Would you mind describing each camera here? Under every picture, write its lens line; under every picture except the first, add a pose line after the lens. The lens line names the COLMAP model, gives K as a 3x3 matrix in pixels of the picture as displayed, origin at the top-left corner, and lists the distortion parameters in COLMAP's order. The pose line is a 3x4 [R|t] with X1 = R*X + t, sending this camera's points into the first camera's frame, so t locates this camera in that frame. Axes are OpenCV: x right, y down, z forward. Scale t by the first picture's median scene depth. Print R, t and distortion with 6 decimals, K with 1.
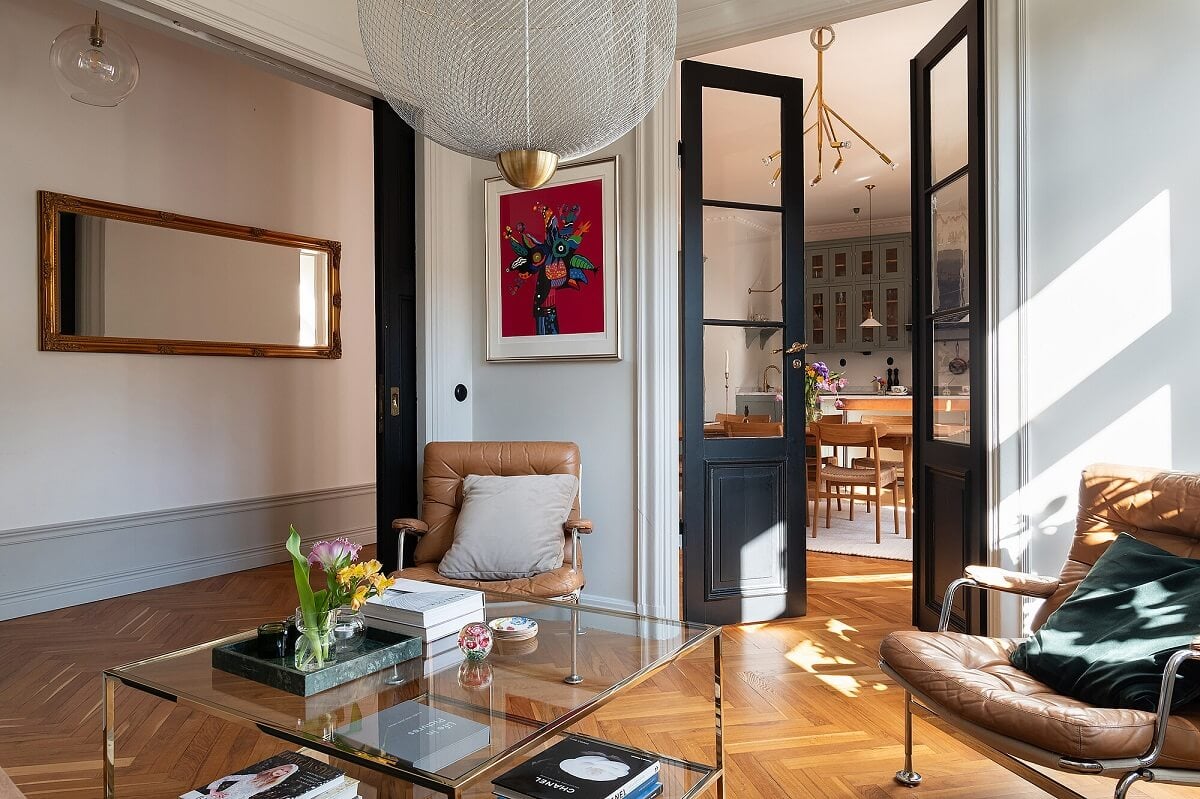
lens RADIAL K [[844.4, 0, 600.3], [0, 844.4, 393.8], [0, 0, 1]] dist [-0.002964, 0.000241]
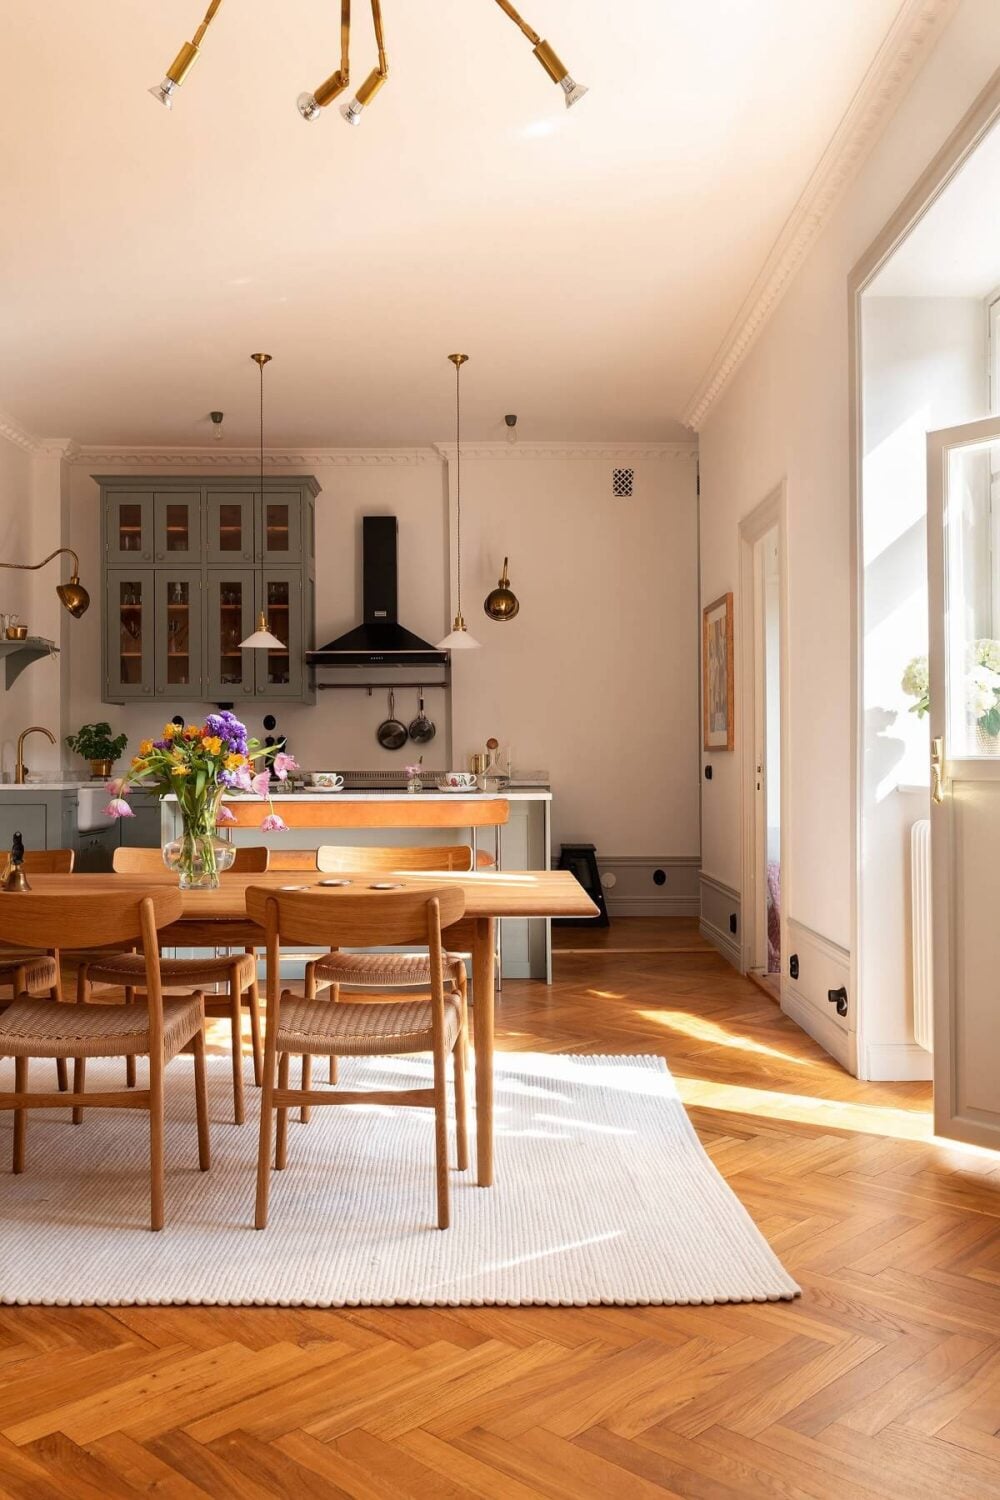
lens RADIAL K [[1286.4, 0, 530.2], [0, 1286.4, 753.2], [0, 0, 1]] dist [-0.000262, 0.002962]
pose [[0.824328, 0.007602, 0.566061, 0.047574], [0.002468, 0.999852, -0.017021, -0.010487], [-0.566107, 0.015428, 0.824188, 0.460139]]
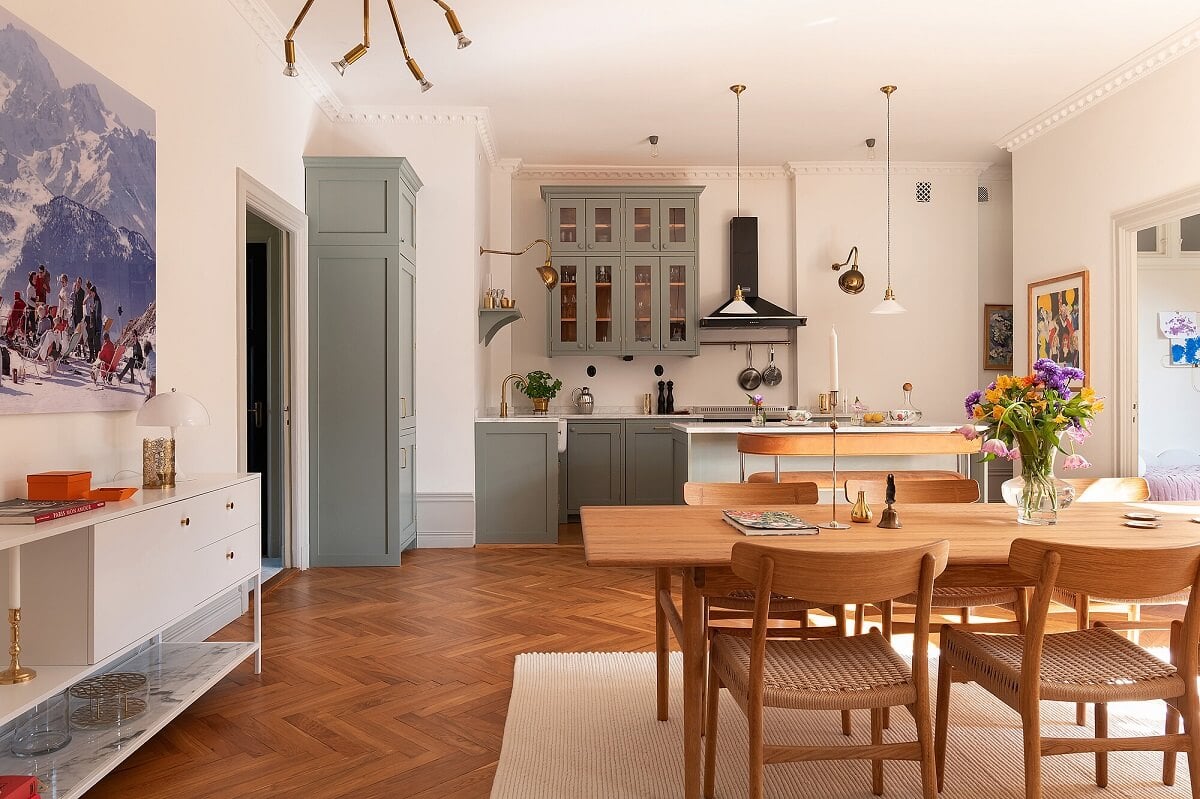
lens RADIAL K [[844.4, 0, 600.3], [0, 844.4, 393.8], [0, 0, 1]] dist [-0.002964, 0.000241]
pose [[0.821714, 0.003093, 0.569891, -0.176641], [0.003483, 0.999939, -0.010448, -0.021714], [-0.569889, 0.010570, 0.821654, 0.816223]]
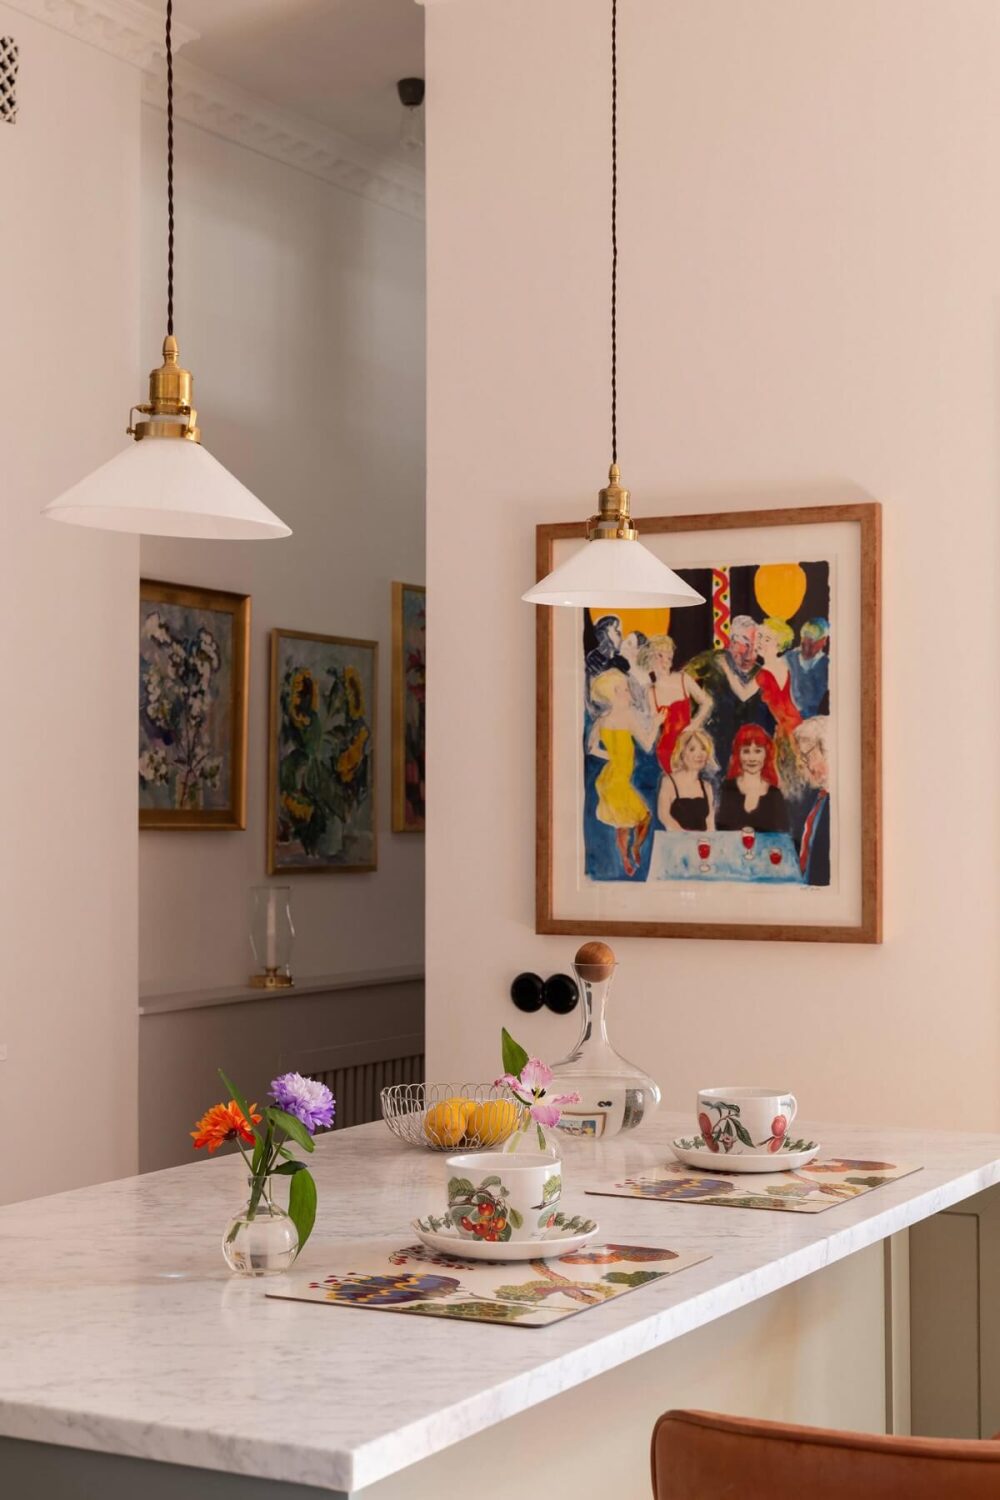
lens RADIAL K [[2341.9, 0, 500.0], [0, 2341.9, 750.0], [0, 0, 1]] dist [0.053073, 0.126377]
pose [[-0.057163, 0.028557, 0.997956, 0.104481], [0.008440, 0.999569, -0.028120, -0.073618], [-0.998329, 0.006815, -0.057379, 1.452074]]
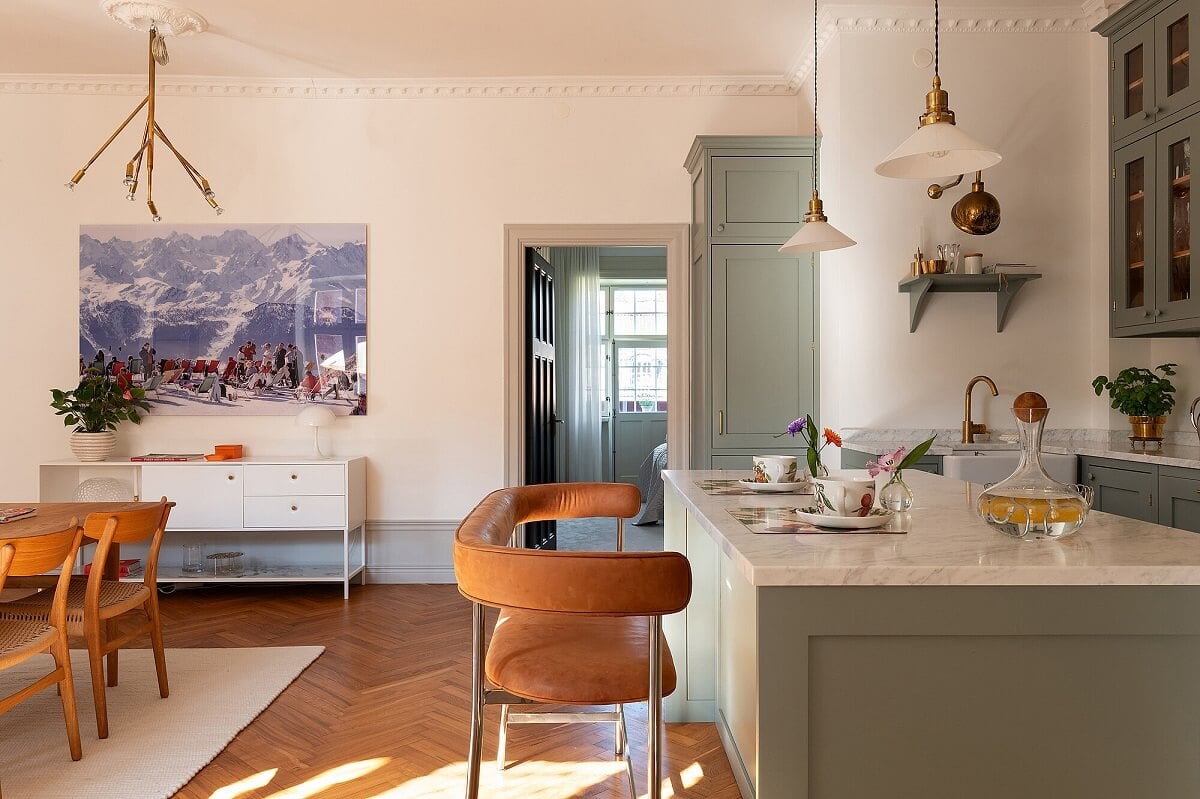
lens RADIAL K [[906.9, 0, 600.0], [0, 906.9, 399.5], [0, 0, 1]] dist [0.002606, 0.003124]
pose [[0.543546, 0.006398, -0.839355, 0.820469], [-0.008644, 0.999961, 0.002024, -0.038854], [0.839335, 0.006155, 0.543580, 1.134214]]
